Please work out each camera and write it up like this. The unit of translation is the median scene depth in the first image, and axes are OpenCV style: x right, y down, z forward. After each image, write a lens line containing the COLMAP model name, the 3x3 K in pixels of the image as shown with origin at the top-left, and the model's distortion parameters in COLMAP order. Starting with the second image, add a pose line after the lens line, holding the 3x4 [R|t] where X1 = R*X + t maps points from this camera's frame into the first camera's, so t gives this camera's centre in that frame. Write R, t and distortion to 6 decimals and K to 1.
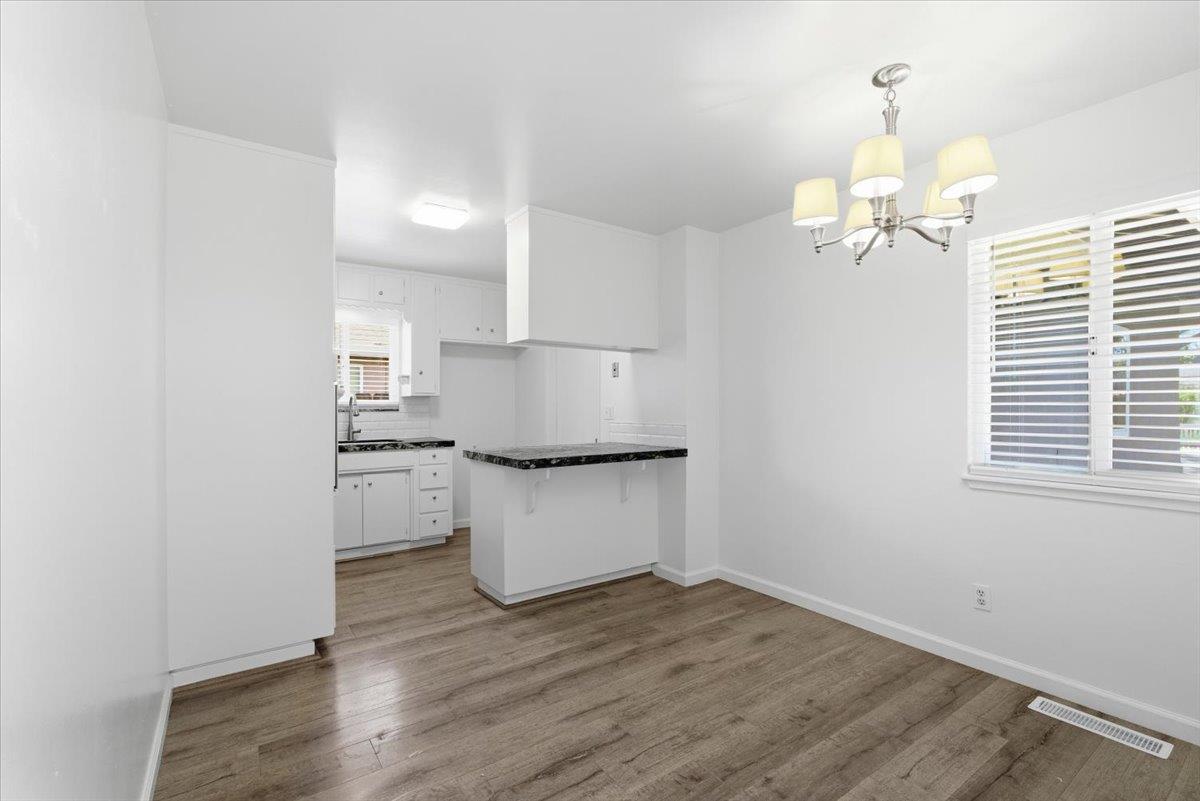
lens RADIAL K [[532.8, 0, 596.8], [0, 532.8, 405.0], [0, 0, 1]] dist [-0.009585, 0.002140]
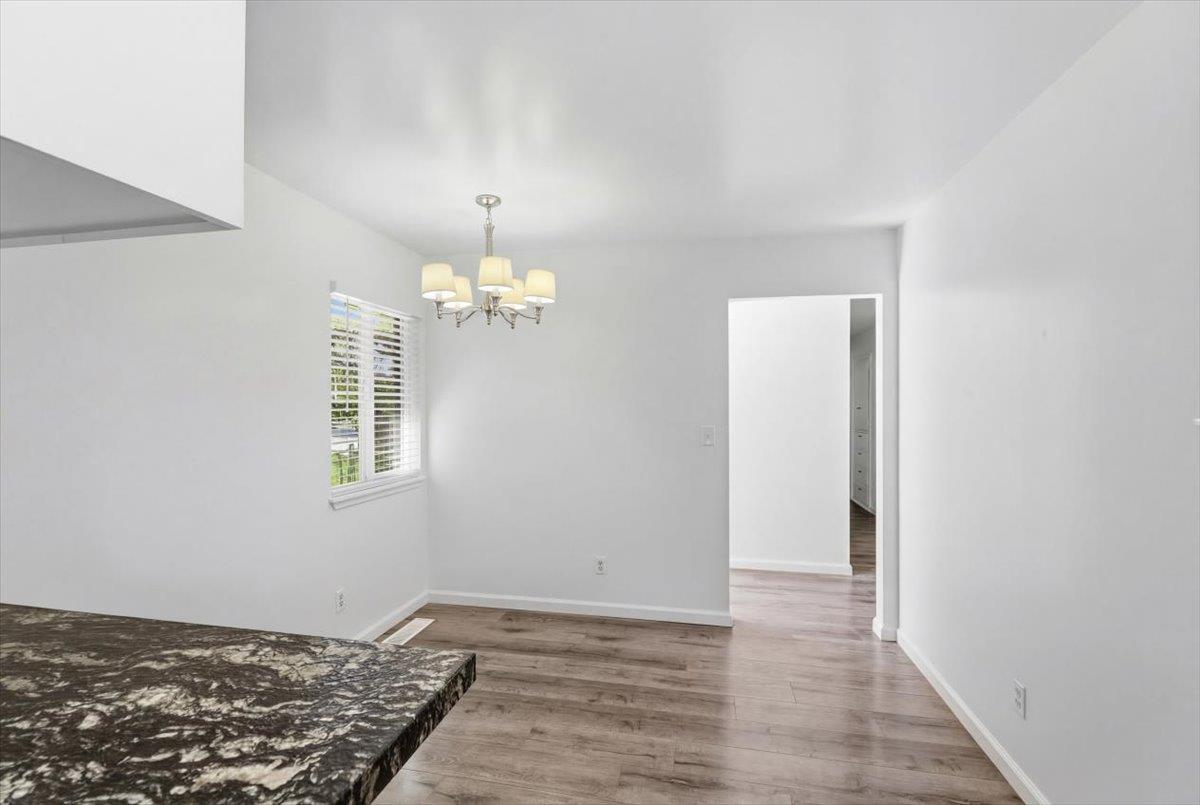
lens RADIAL K [[532.8, 0, 602.3], [0, 532.8, 403.3], [0, 0, 1]] dist [-0.009585, 0.002140]
pose [[-0.687983, 0.002566, 0.725723, -0.304888], [-0.001795, 0.999985, -0.005238, -0.038939], [-0.725725, -0.004906, -0.687967, 0.804969]]
